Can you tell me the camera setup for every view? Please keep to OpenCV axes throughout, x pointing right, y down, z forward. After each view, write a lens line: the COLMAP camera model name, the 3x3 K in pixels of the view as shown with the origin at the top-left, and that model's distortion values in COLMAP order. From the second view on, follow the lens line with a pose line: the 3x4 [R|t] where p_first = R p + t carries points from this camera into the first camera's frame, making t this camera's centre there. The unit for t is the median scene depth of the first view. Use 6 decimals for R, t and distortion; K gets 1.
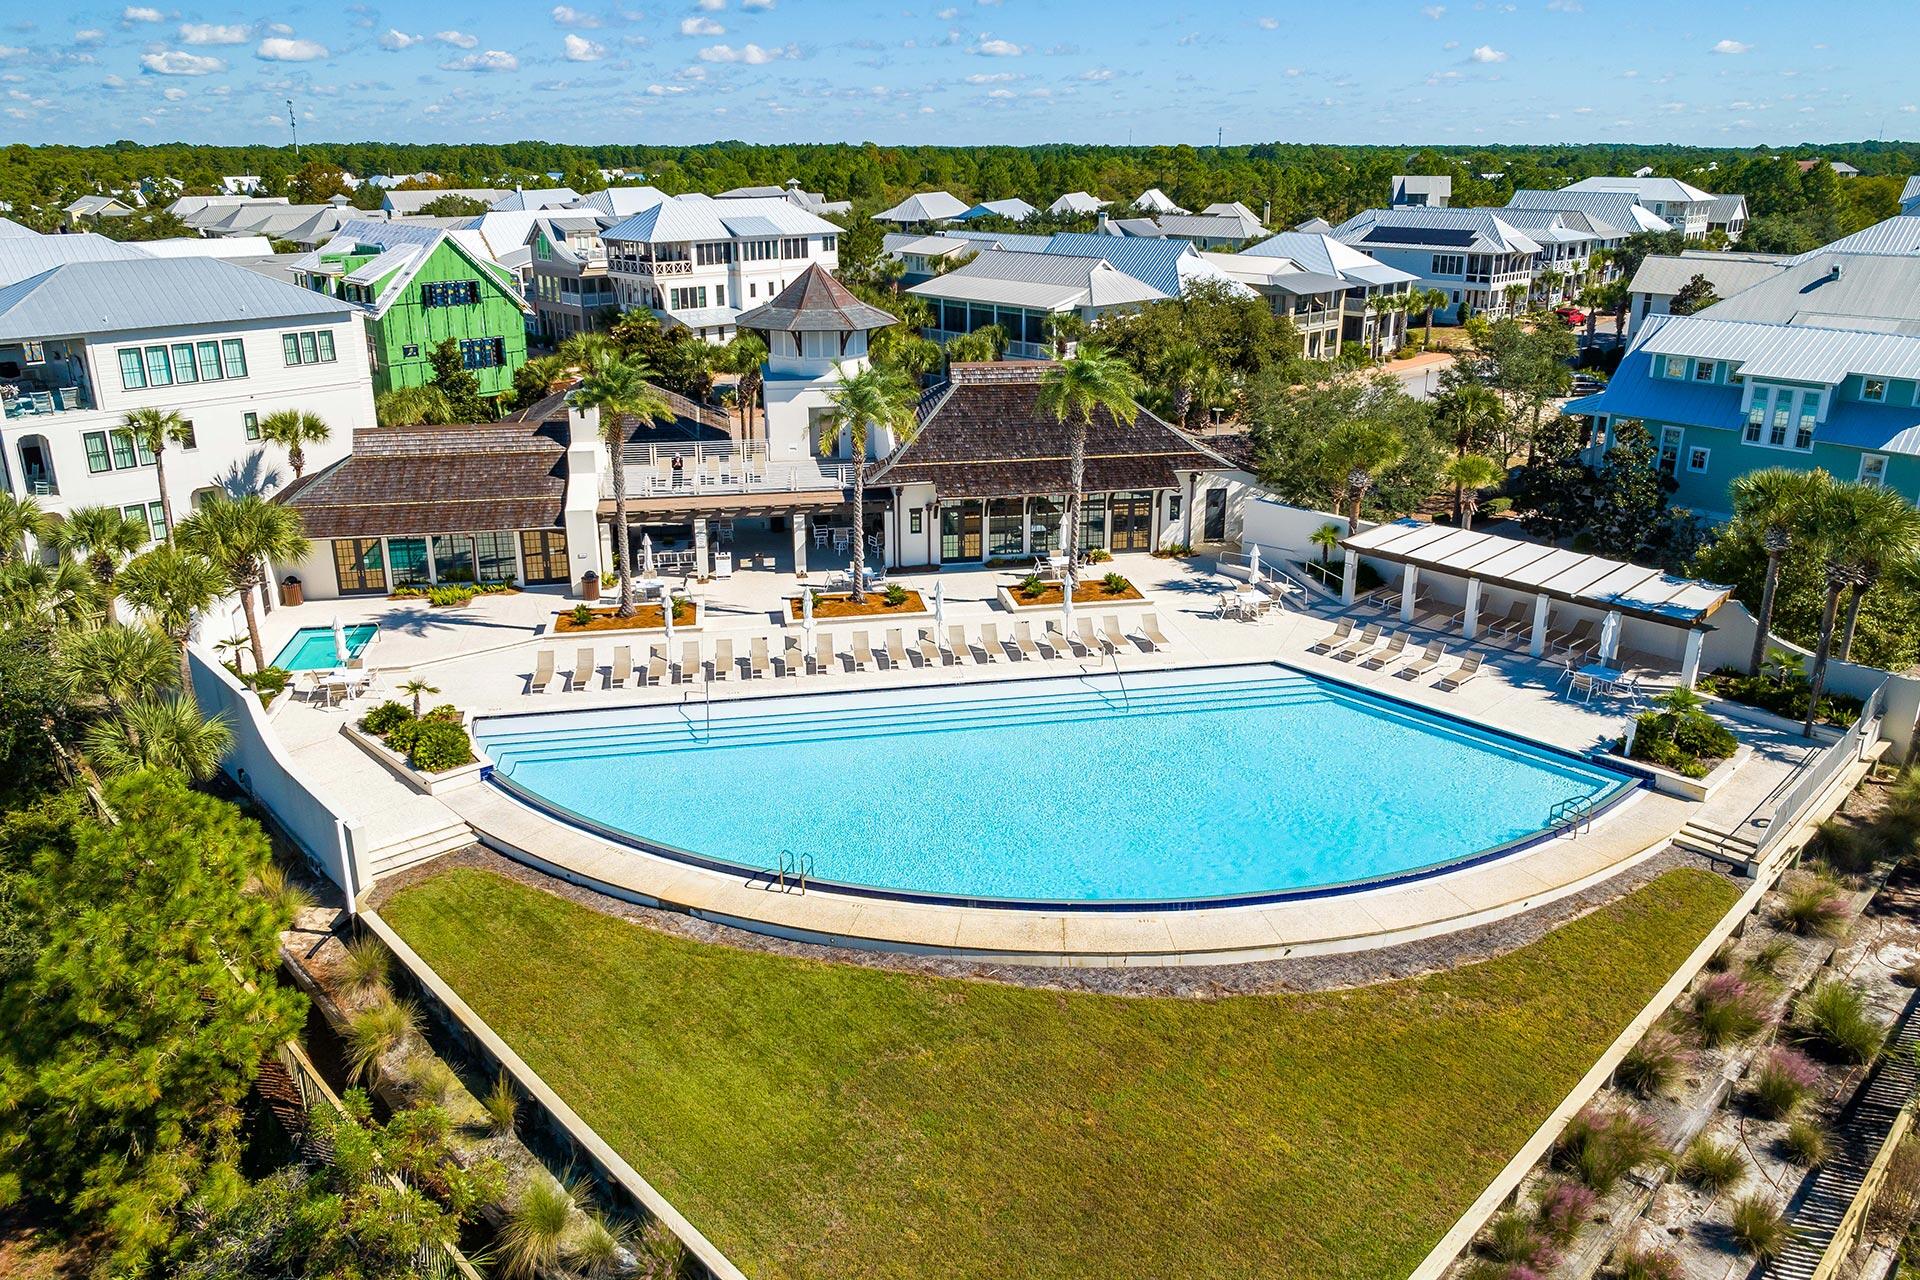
lens RADIAL K [[1314.7, 0, 991.6], [0, 1314.7, 635.8], [0, 0, 1]] dist [0.002230, -0.000490]
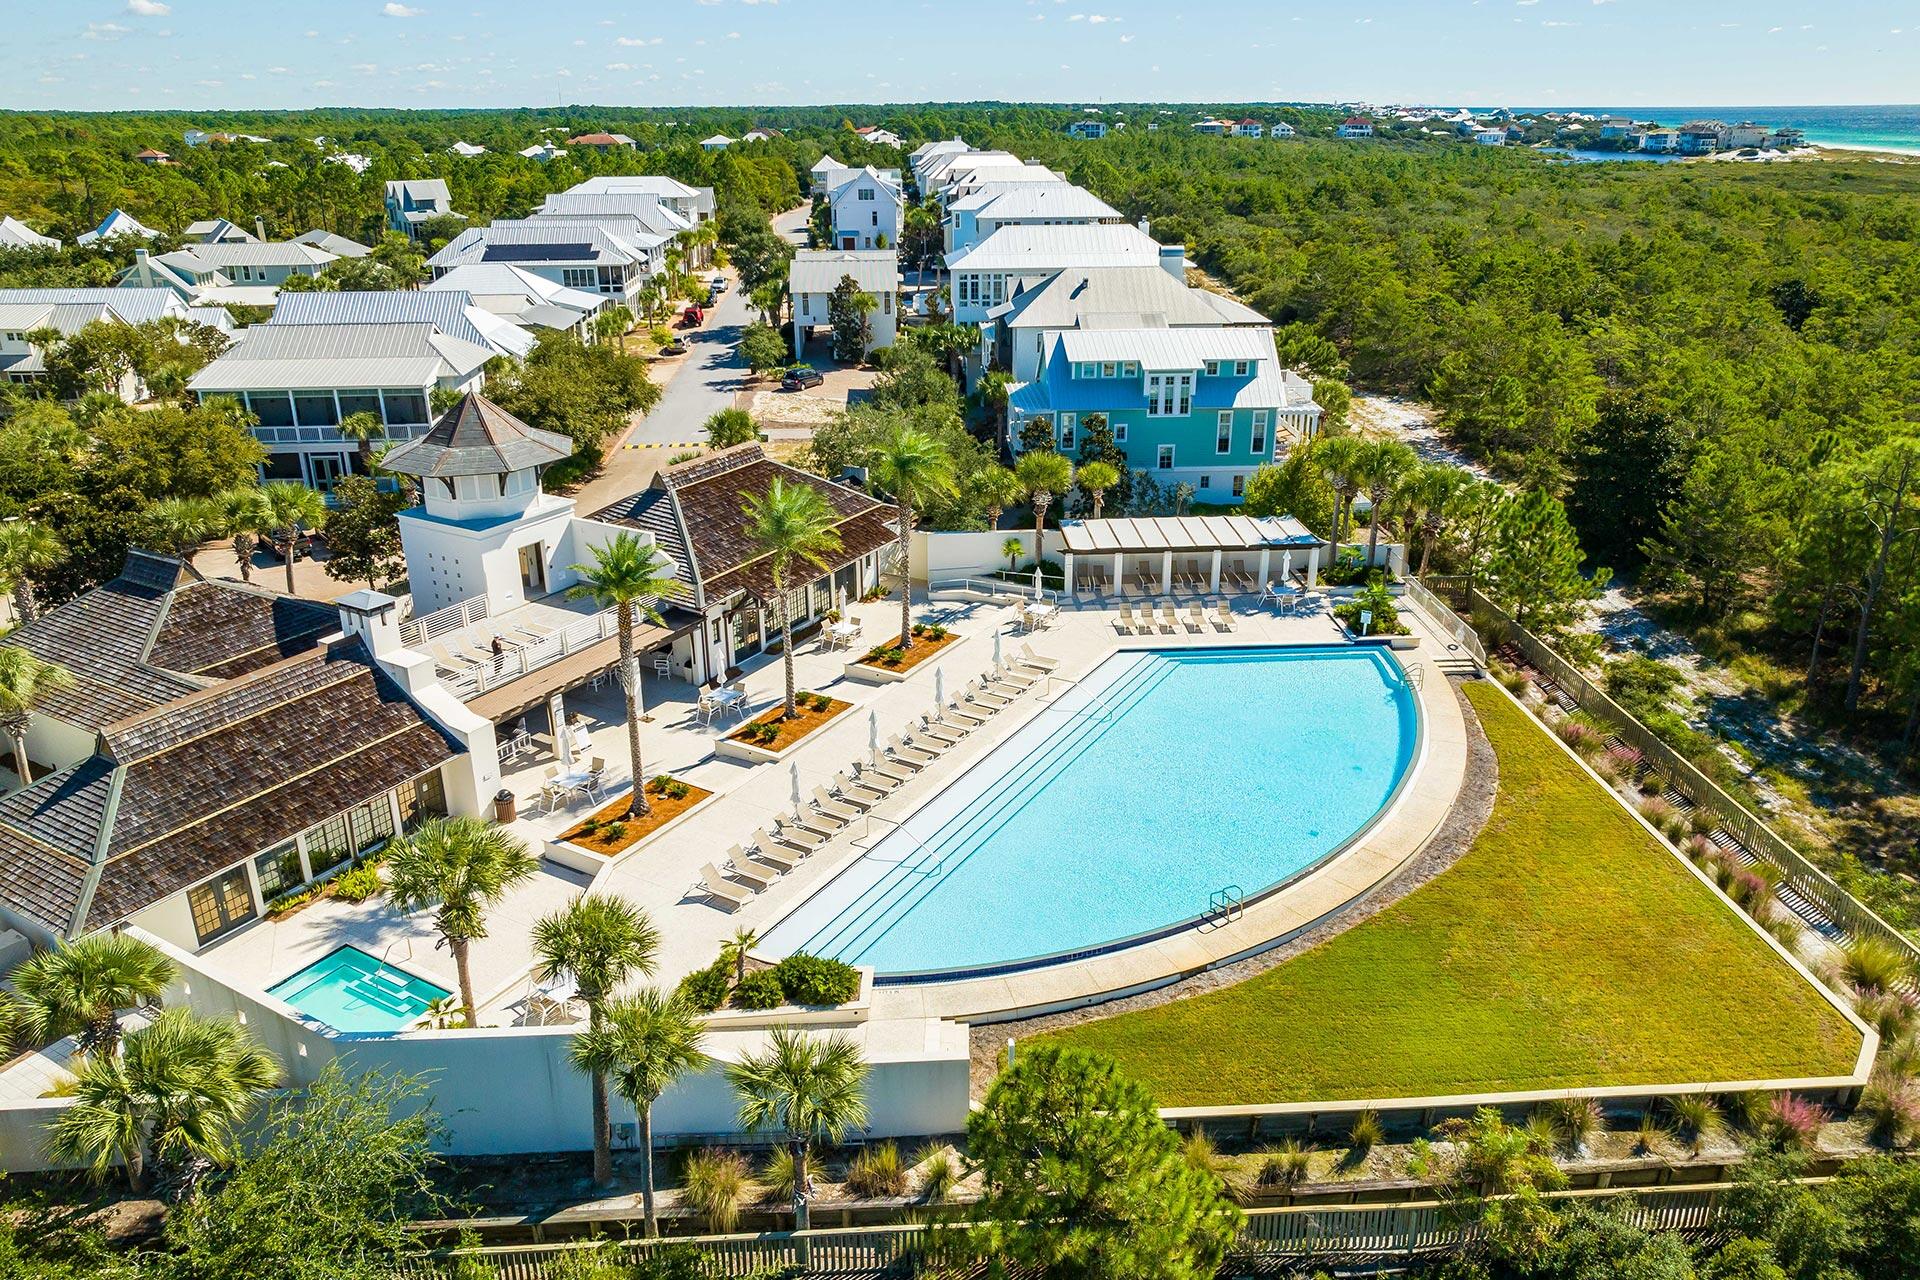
lens RADIAL K [[1314.7, 0, 991.6], [0, 1314.7, 635.8], [0, 0, 1]] dist [0.002230, -0.000490]
pose [[0.658821, -0.284104, 0.696592, -0.678785], [0.266861, 0.953992, 0.136693, -0.181184], [-0.703378, 0.095837, 0.704326, 0.162441]]
